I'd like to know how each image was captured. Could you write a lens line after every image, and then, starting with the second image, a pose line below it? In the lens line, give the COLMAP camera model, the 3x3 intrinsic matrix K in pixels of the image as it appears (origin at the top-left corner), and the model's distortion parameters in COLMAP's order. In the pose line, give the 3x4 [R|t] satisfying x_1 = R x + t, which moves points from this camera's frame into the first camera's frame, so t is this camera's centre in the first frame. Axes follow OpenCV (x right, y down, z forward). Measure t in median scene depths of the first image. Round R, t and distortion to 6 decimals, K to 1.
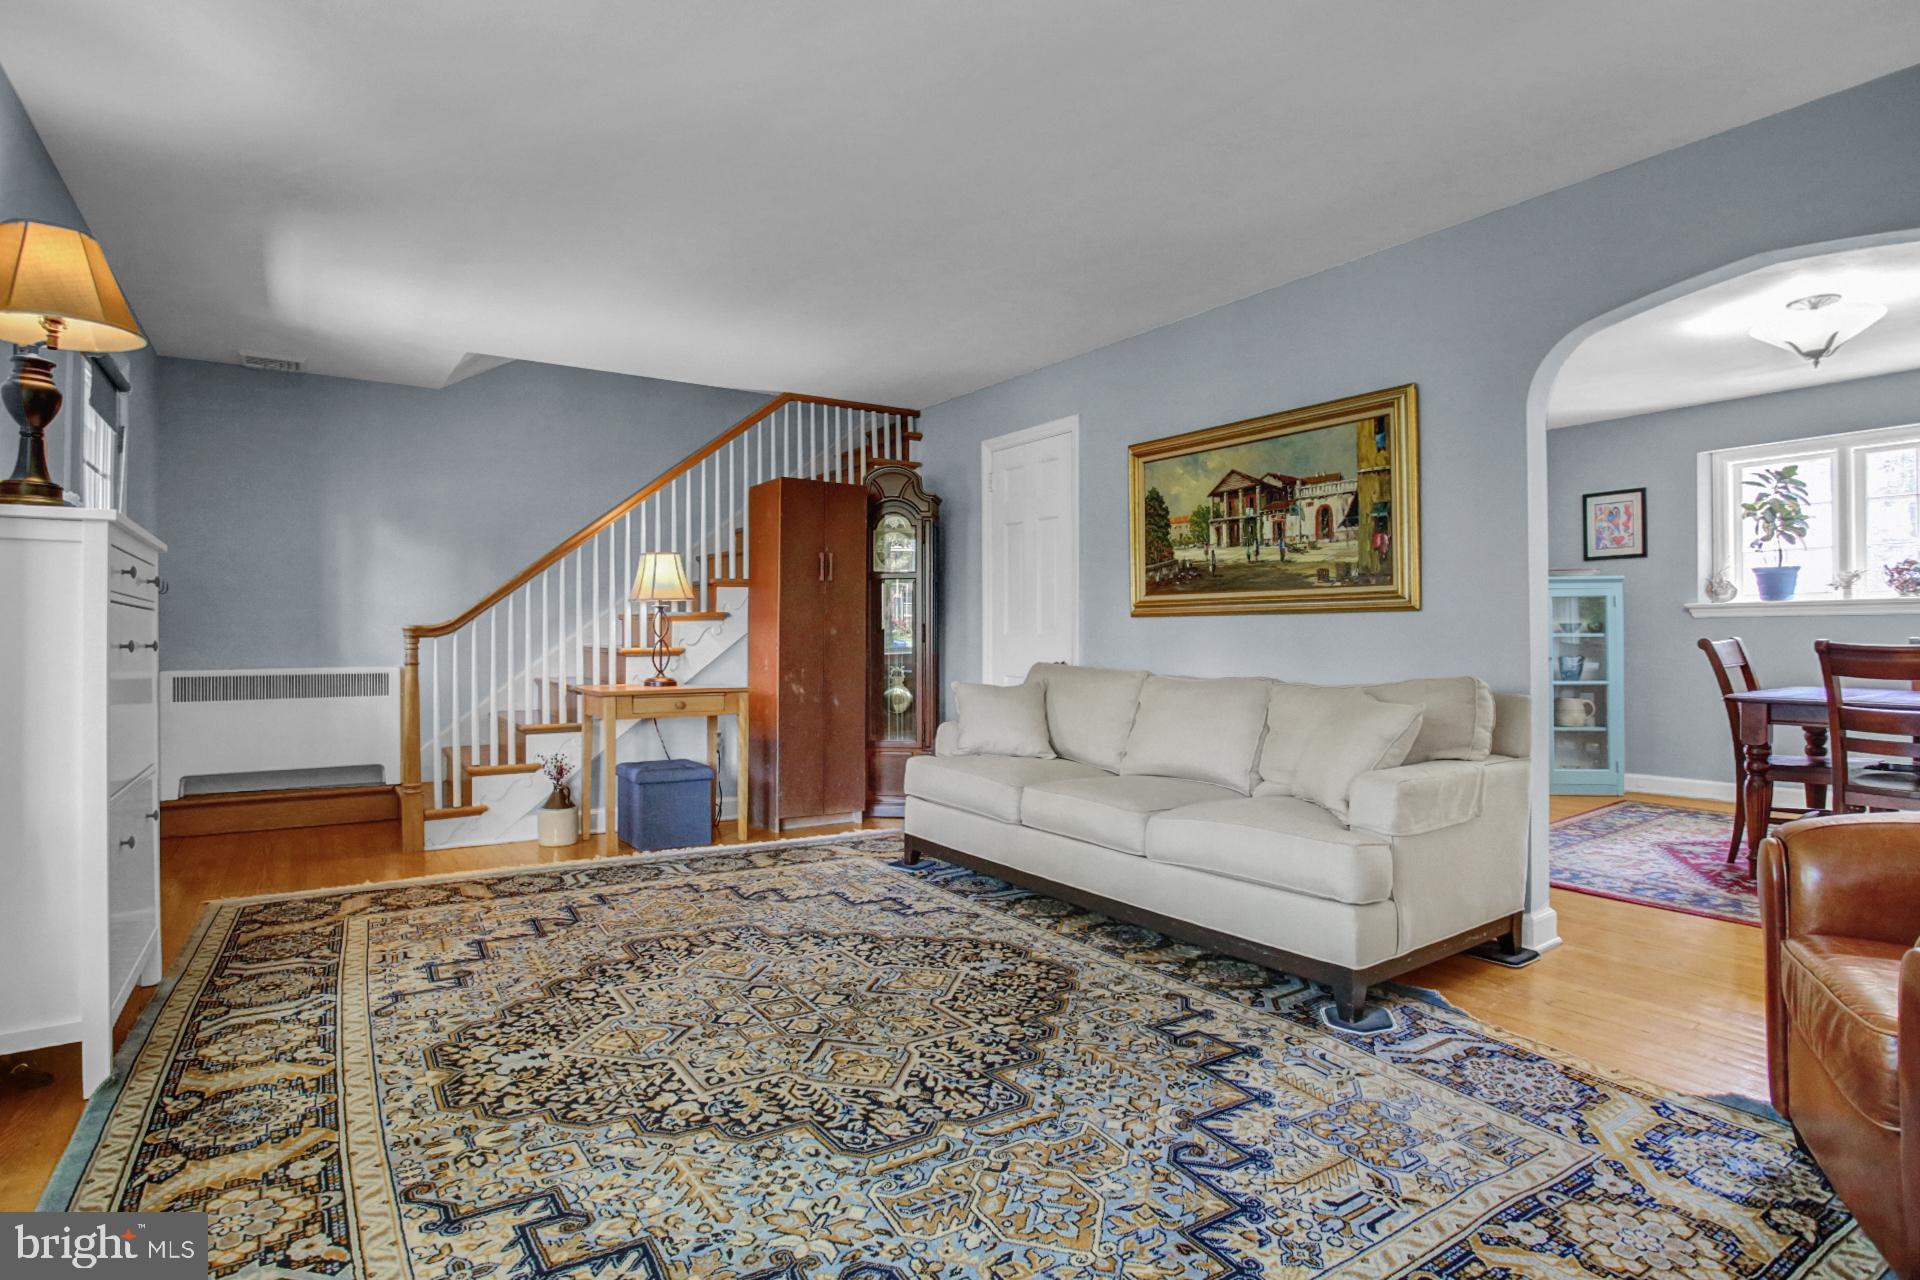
lens RADIAL K [[963.5, 0, 959.2], [0, 963.5, 628.0], [0, 0, 1]] dist [-0.068609, 0.027382]
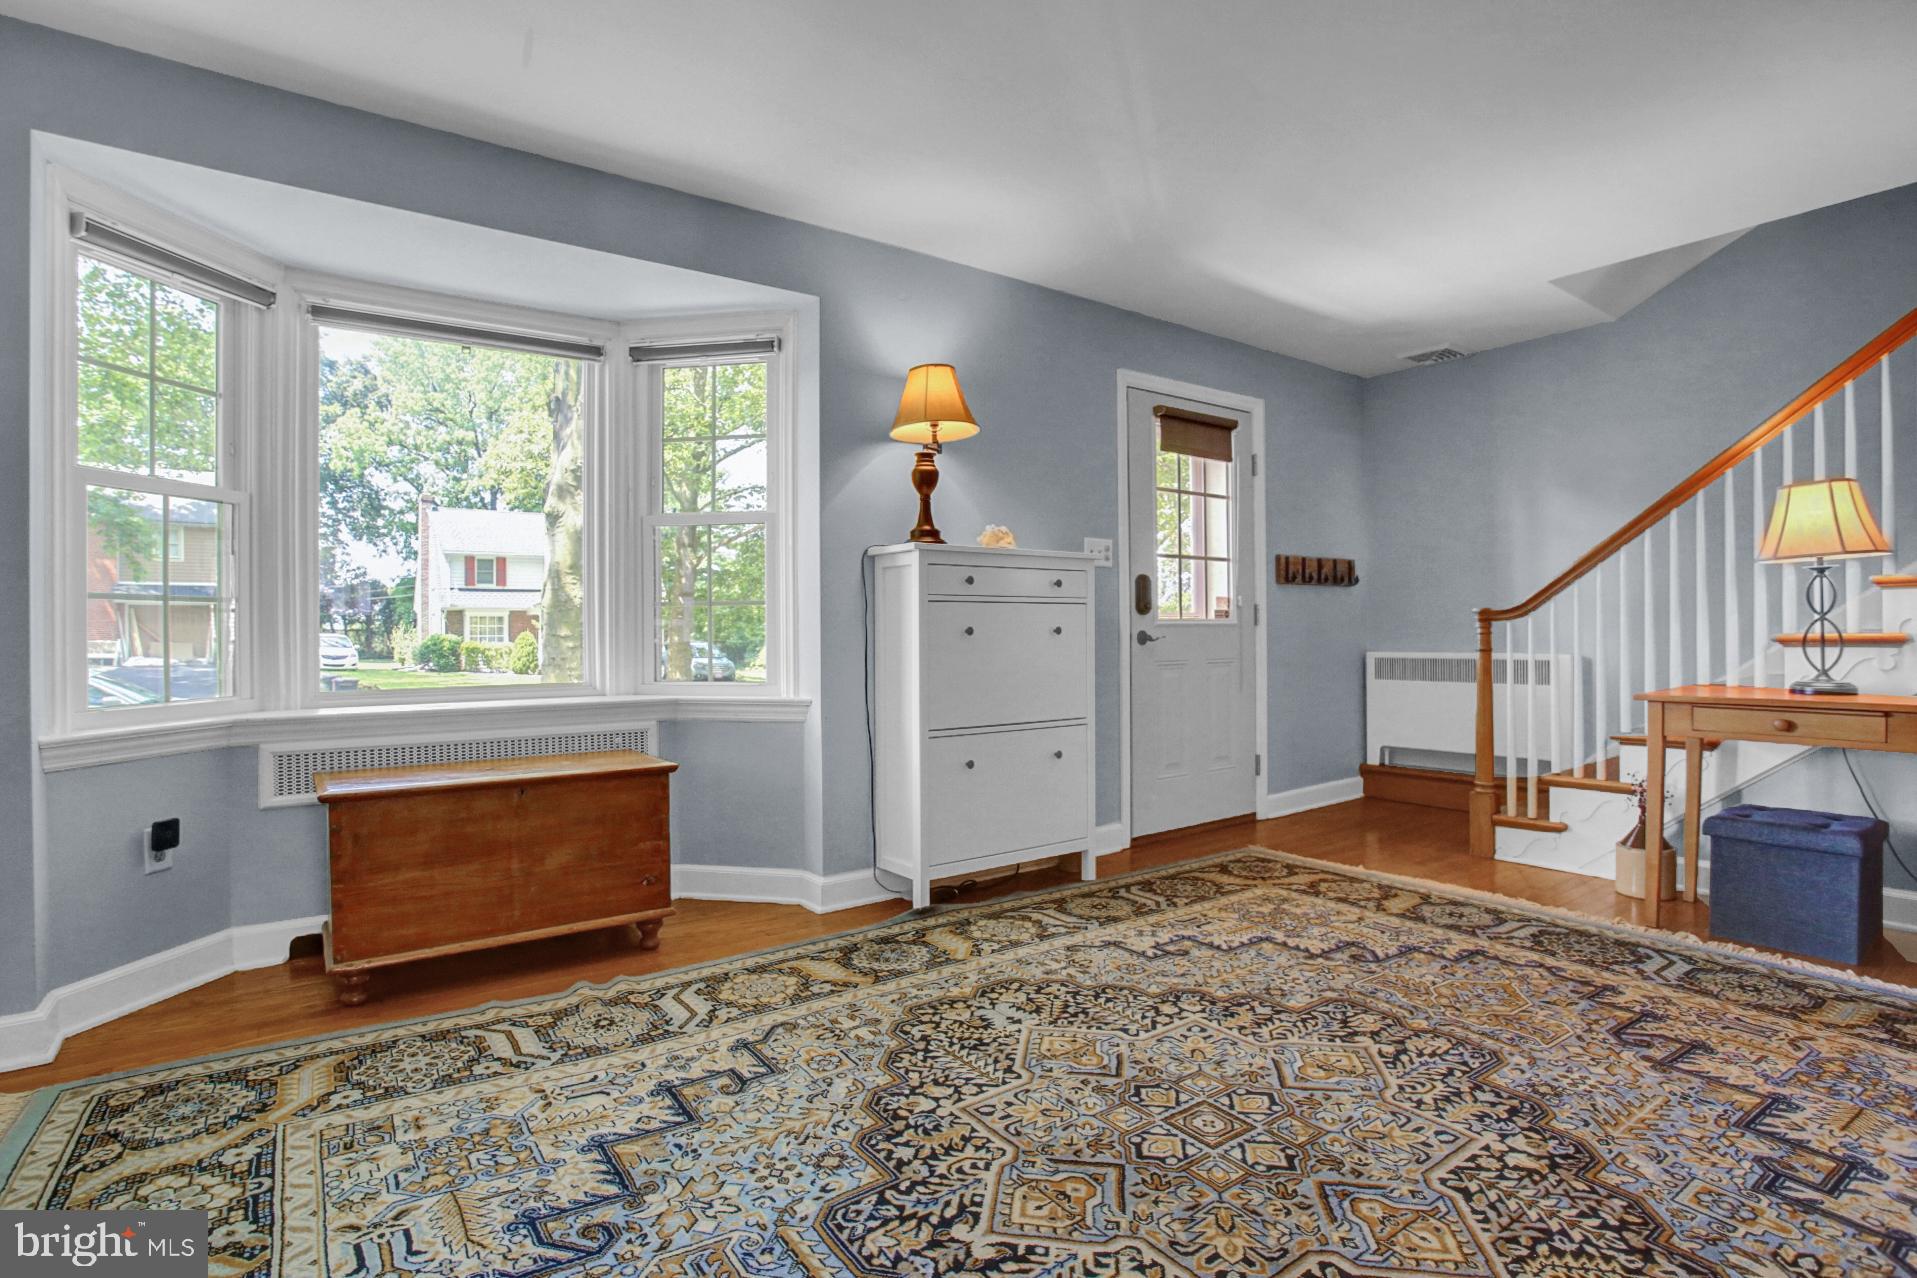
lens RADIAL K [[962.0, 0, 932.9], [0, 962.0, 628.8], [0, 0, 1]] dist [-0.068609, 0.027382]
pose [[0.018366, -0.000129, -0.999831, 0.514850], [0.019902, 0.999802, 0.000236, 0.011274], [0.999633, -0.019903, 0.018365, 0.744400]]
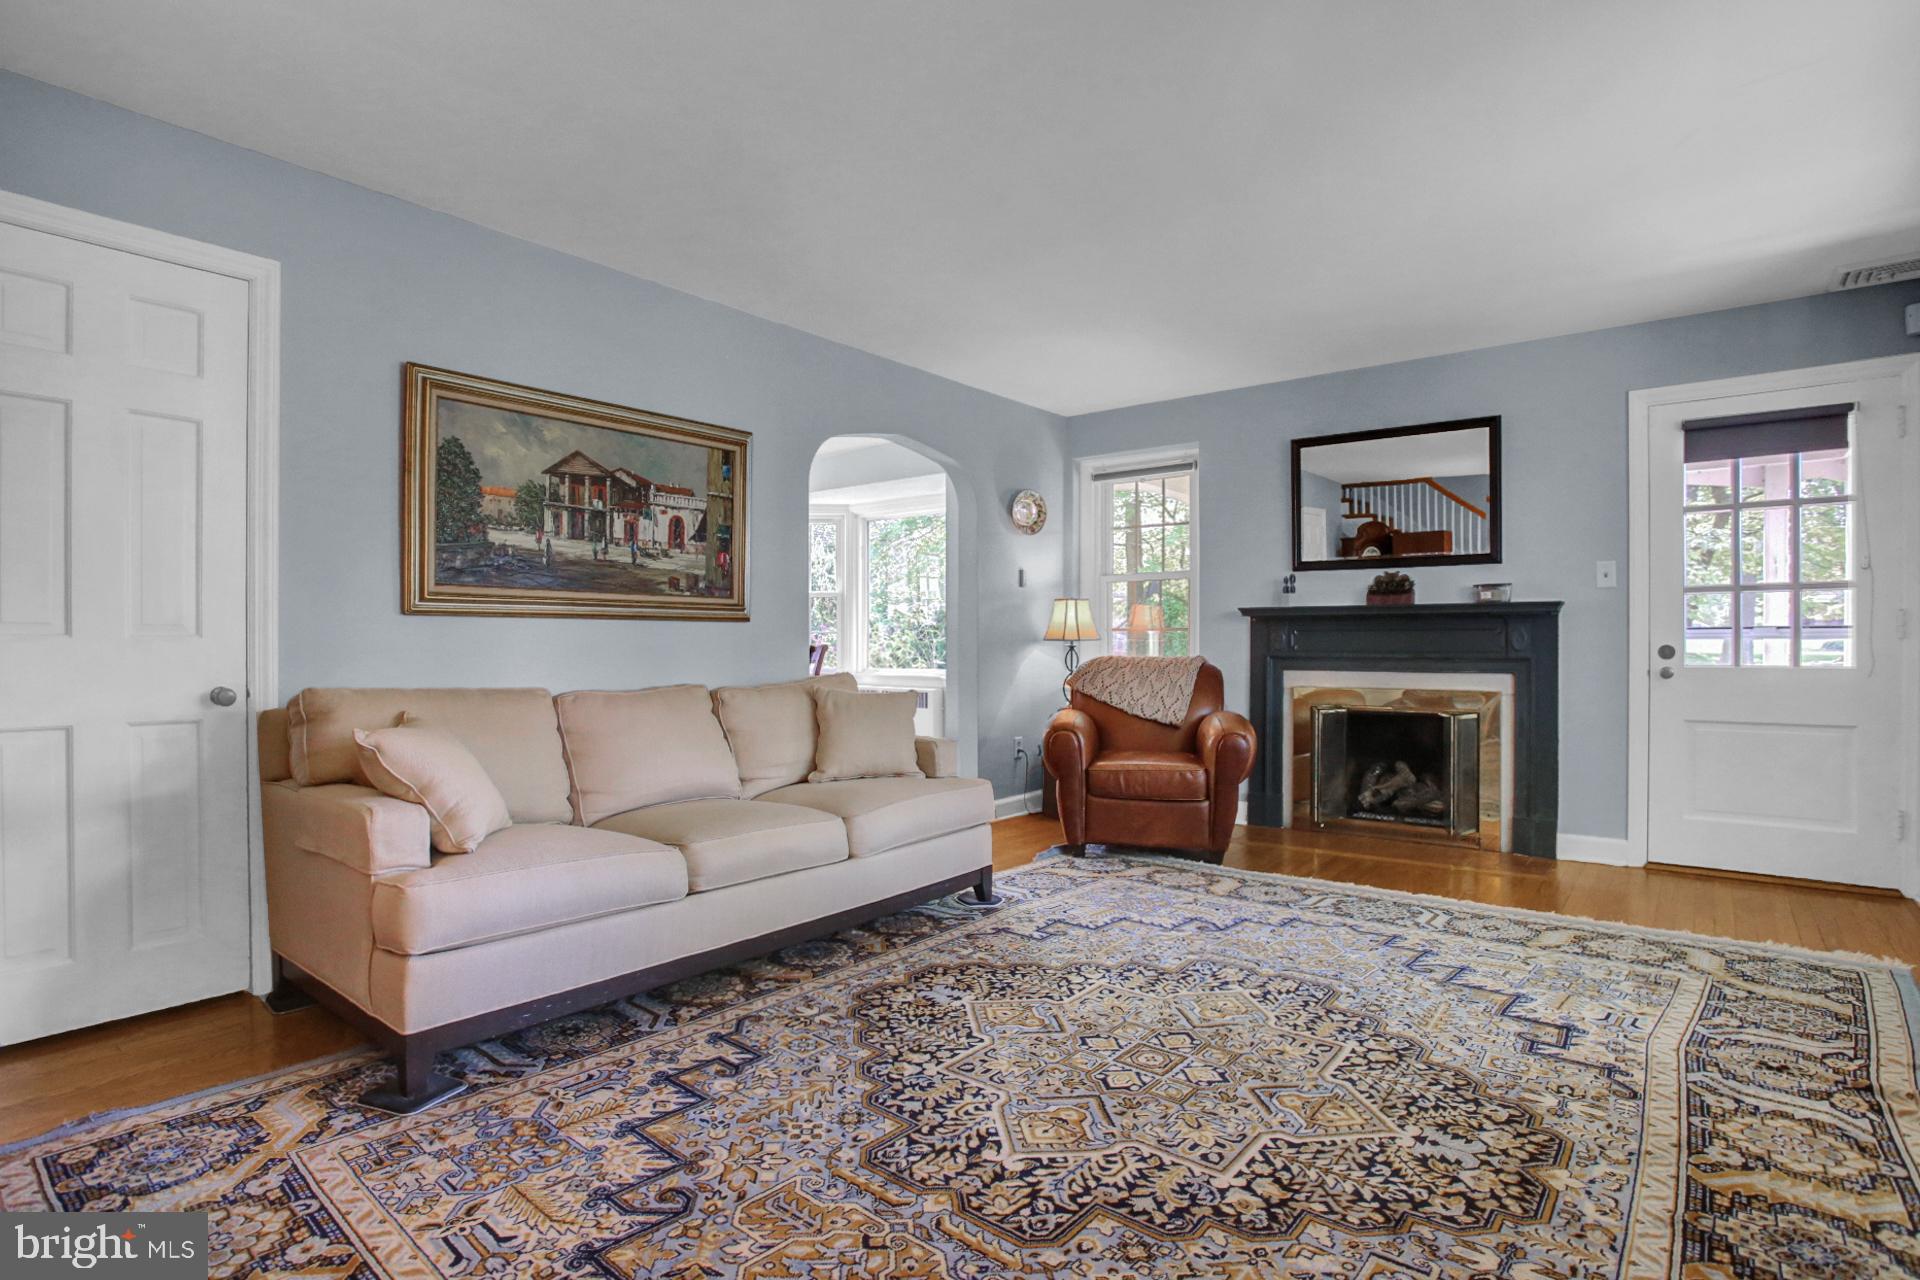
lens RADIAL K [[963.5, 0, 923.9], [0, 963.5, 643.7], [0, 0, 1]] dist [-0.068609, 0.027382]
pose [[-0.263537, -0.000919, 0.964649, -0.941567], [-0.009344, 0.999955, -0.001600, 0.011978], [-0.964604, -0.009435, -0.263533, 1.376390]]
